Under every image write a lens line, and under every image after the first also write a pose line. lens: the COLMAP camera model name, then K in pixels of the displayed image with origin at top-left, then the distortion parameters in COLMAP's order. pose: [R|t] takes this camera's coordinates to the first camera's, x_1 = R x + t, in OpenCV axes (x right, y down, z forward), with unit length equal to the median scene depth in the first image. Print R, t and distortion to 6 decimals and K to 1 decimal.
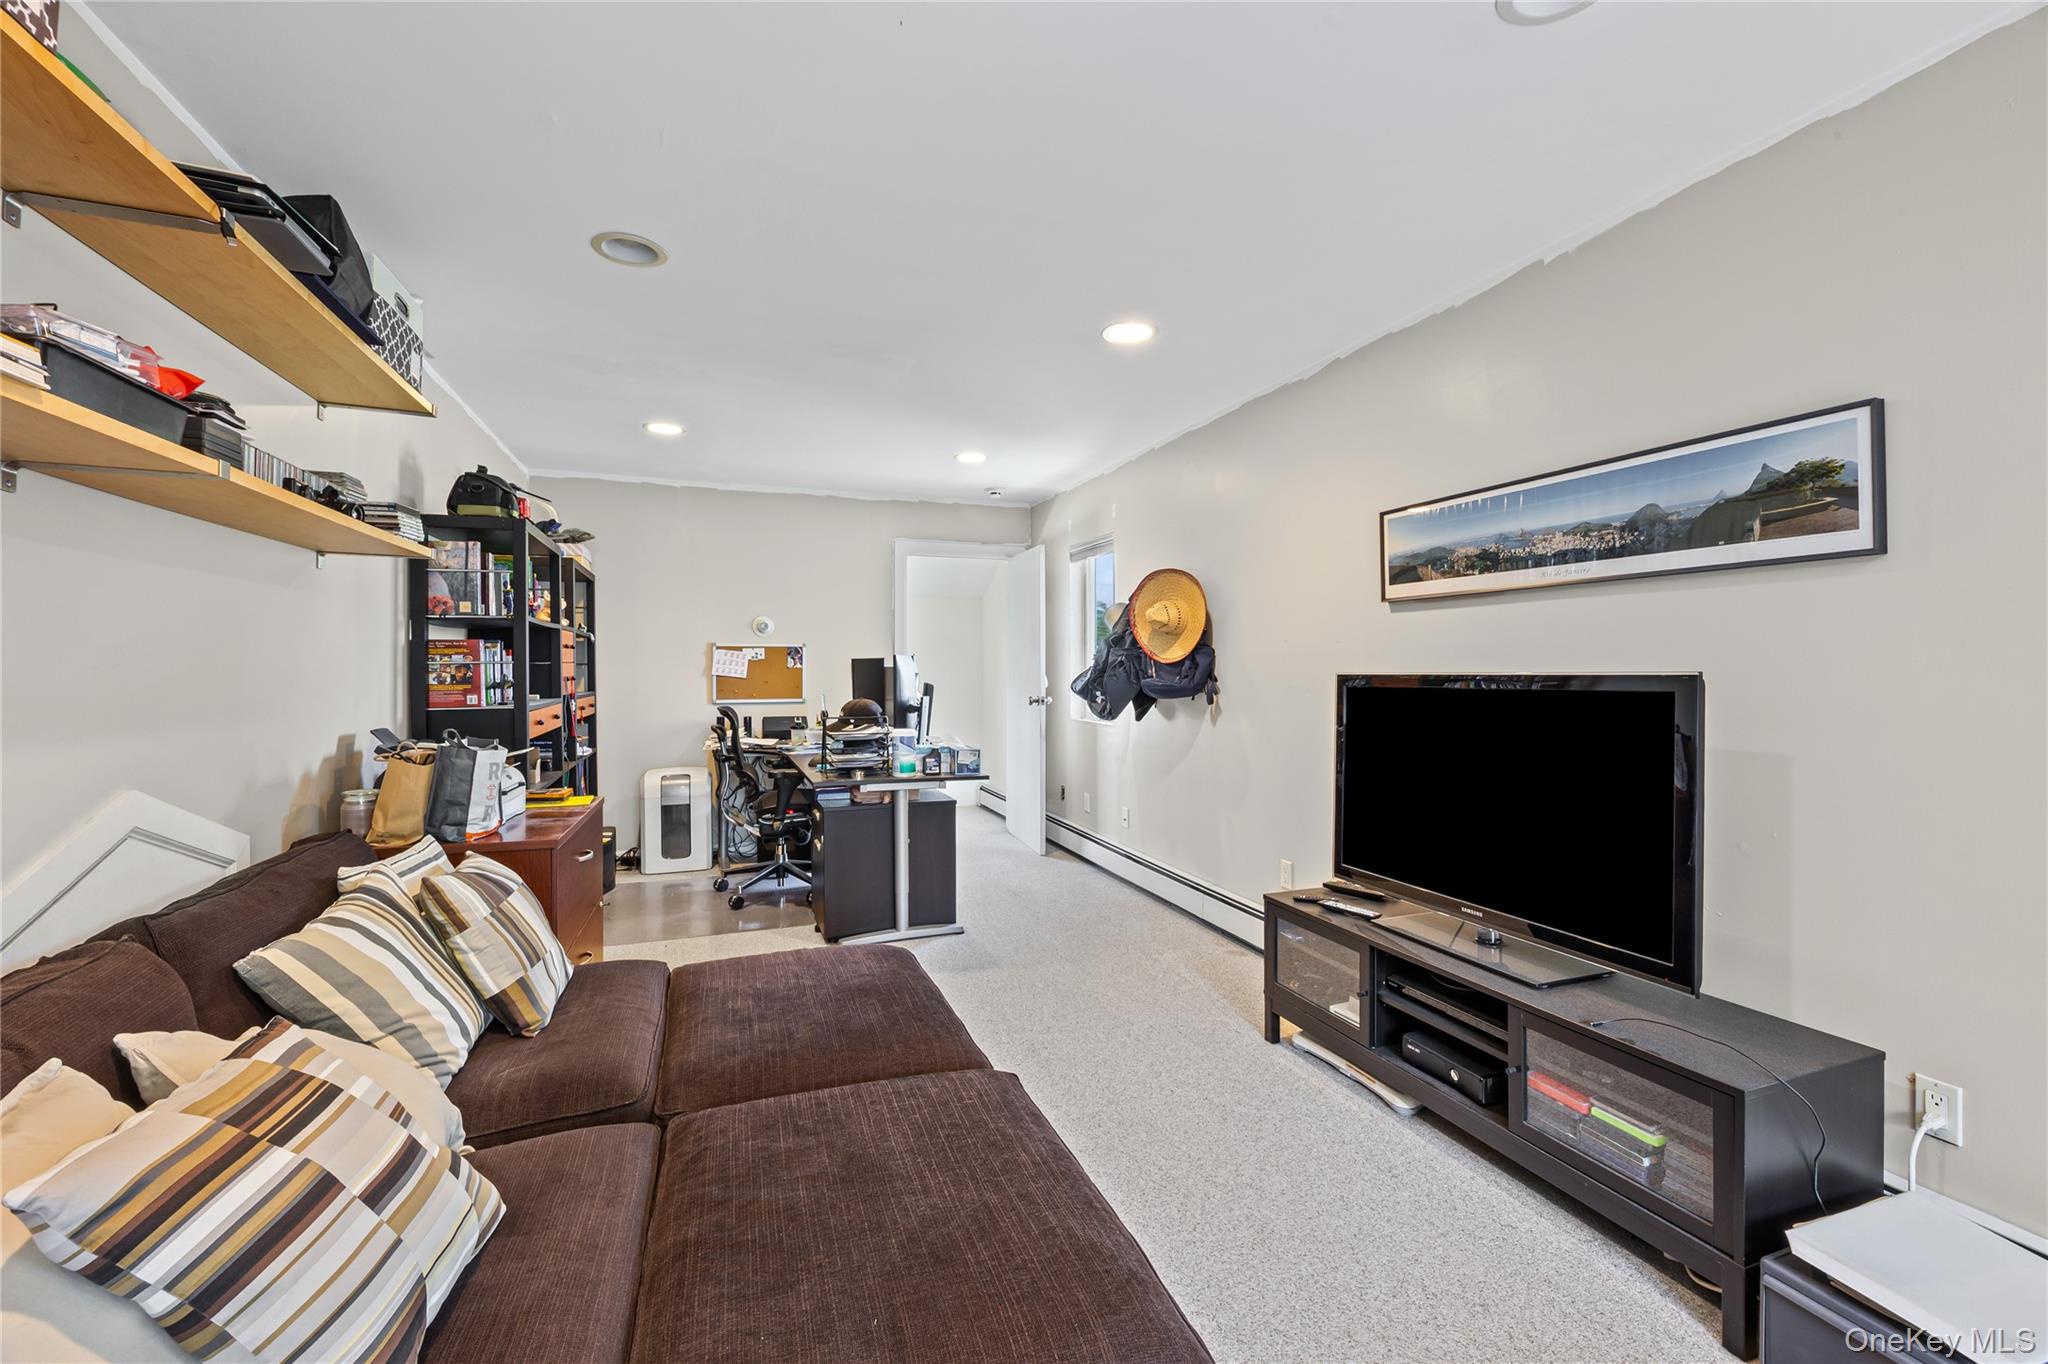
lens RADIAL K [[852.0, 0, 1023.2], [0, 852.0, 677.1], [0, 0, 1]] dist [-0.013711, -0.000050]
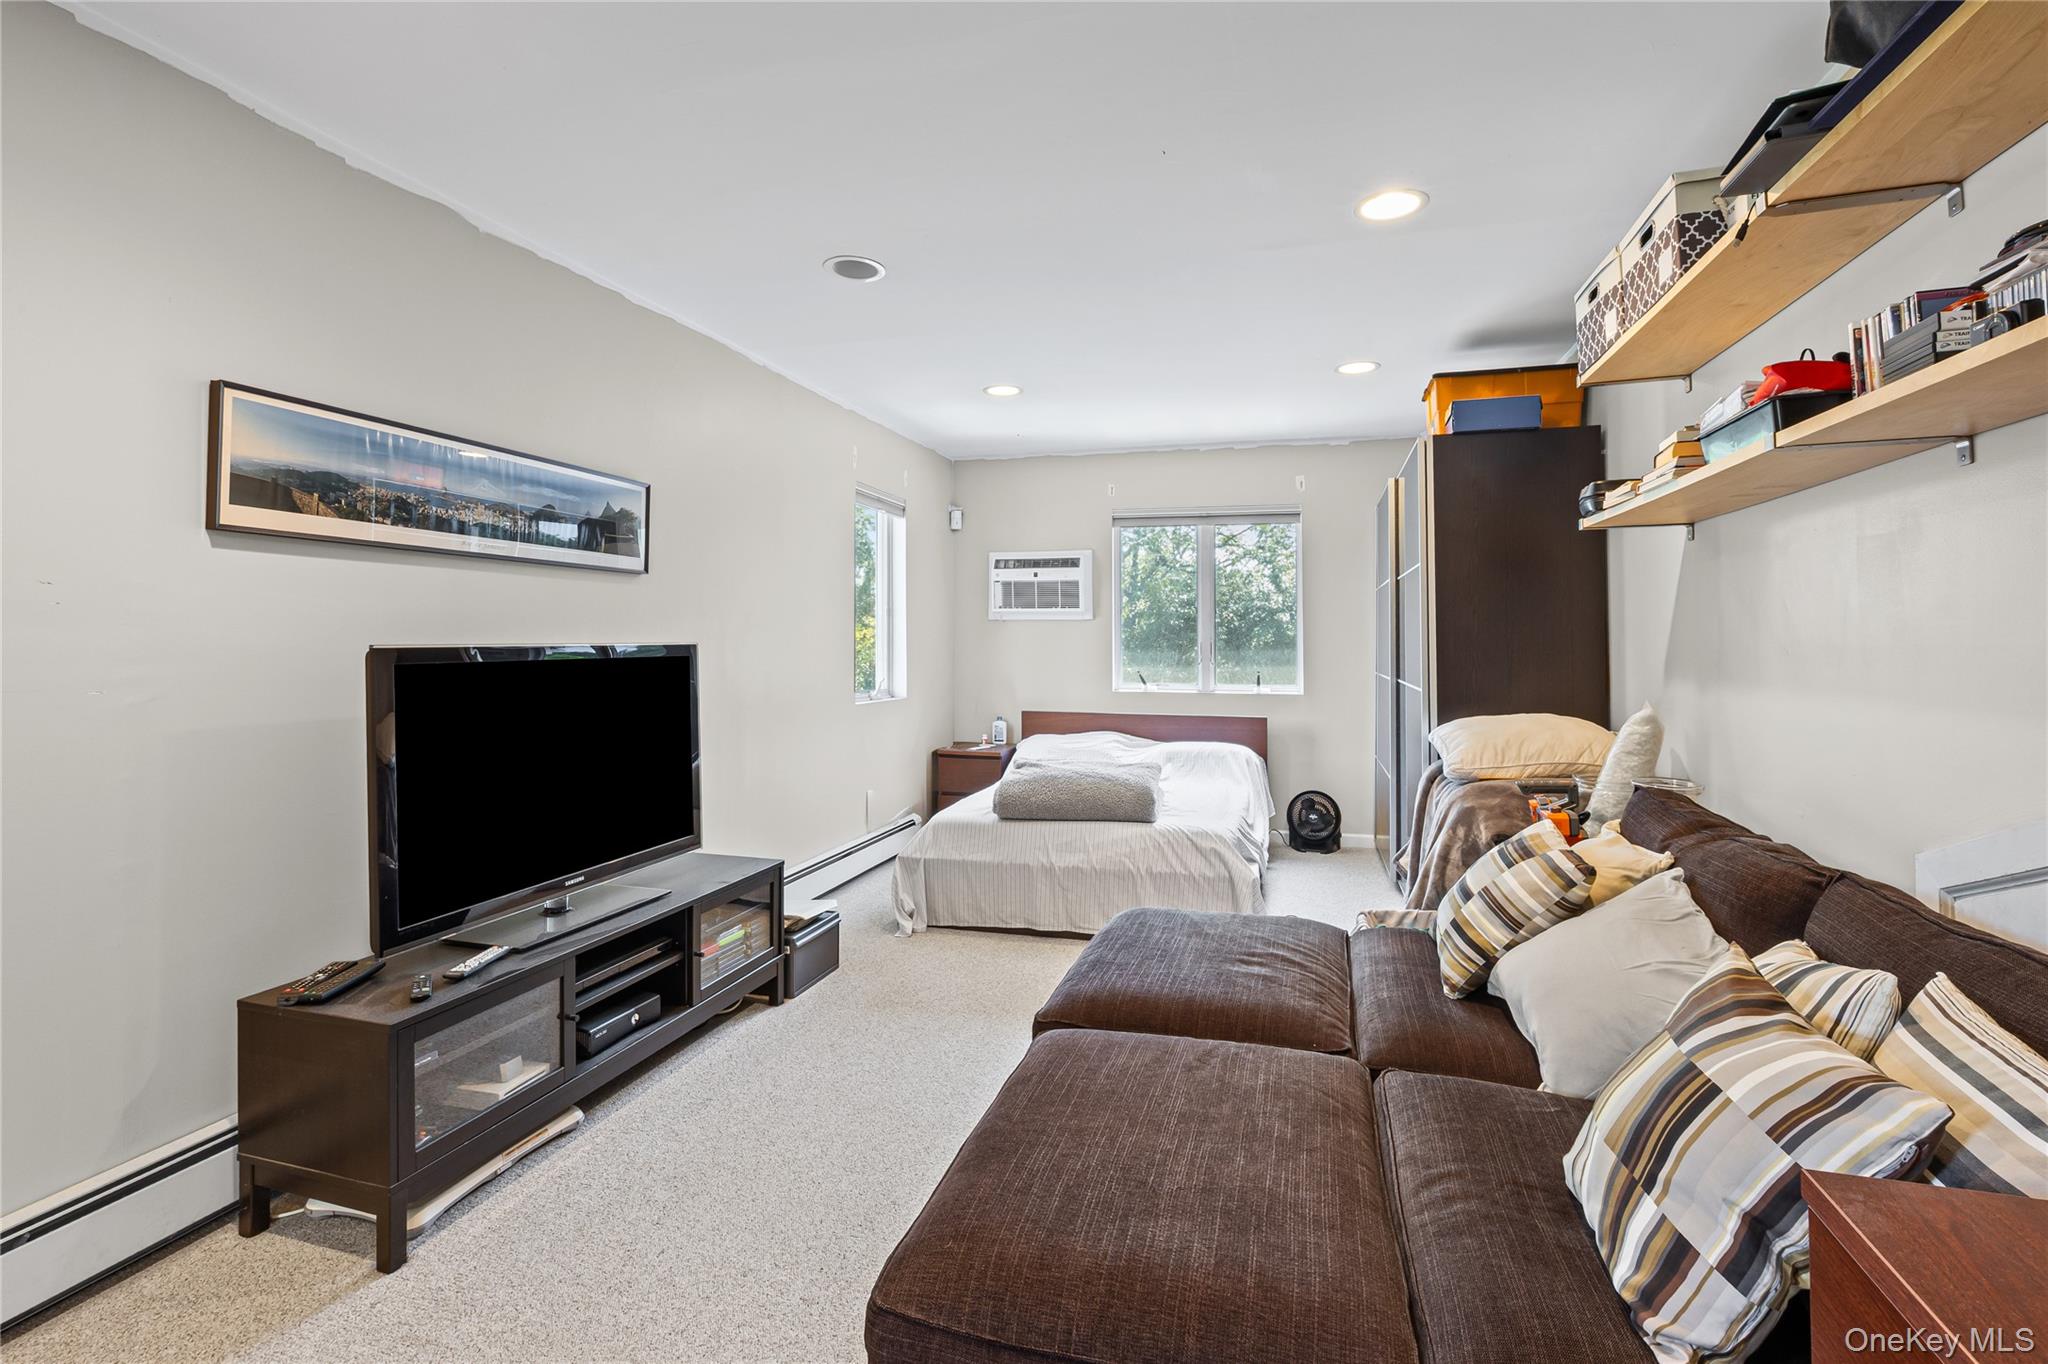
lens RADIAL K [[902.1, 0, 1028.1], [0, 902.1, 664.3], [0, 0, 1]] dist [-0.017298, 0.001487]
pose [[-0.802084, -0.002759, 0.597204, -0.500971], [0.018033, 0.999421, 0.028837, -0.000863], [-0.596939, 0.033899, -0.801570, 1.420287]]
